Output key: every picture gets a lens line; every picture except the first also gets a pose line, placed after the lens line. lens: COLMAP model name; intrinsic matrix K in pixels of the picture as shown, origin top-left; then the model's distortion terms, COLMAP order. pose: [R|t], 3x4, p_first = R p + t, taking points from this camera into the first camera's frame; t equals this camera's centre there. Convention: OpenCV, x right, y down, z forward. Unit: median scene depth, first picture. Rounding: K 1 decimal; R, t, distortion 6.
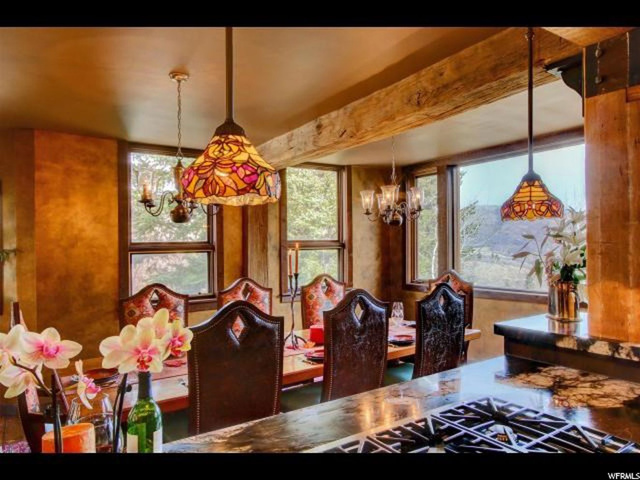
lens RADIAL K [[431.4, 0, 320.0], [0, 431.4, 240.0], [0, 0, 1]] dist [-0.000947, -0.000720]
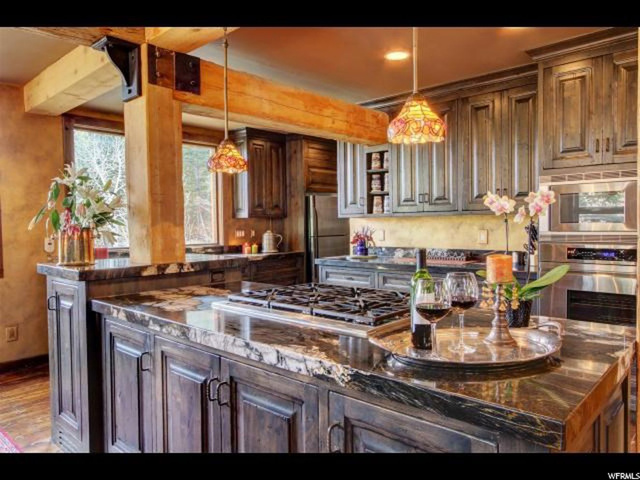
lens RADIAL K [[457.3, 0, 320.0], [0, 457.3, 240.0], [0, 0, 1]] dist [0.000035, -0.000016]
pose [[-0.247283, -0.011171, 0.968879, -0.905202], [0.006105, 0.999896, 0.013086, 0.139544], [-0.968924, 0.009151, -0.247189, 0.894252]]
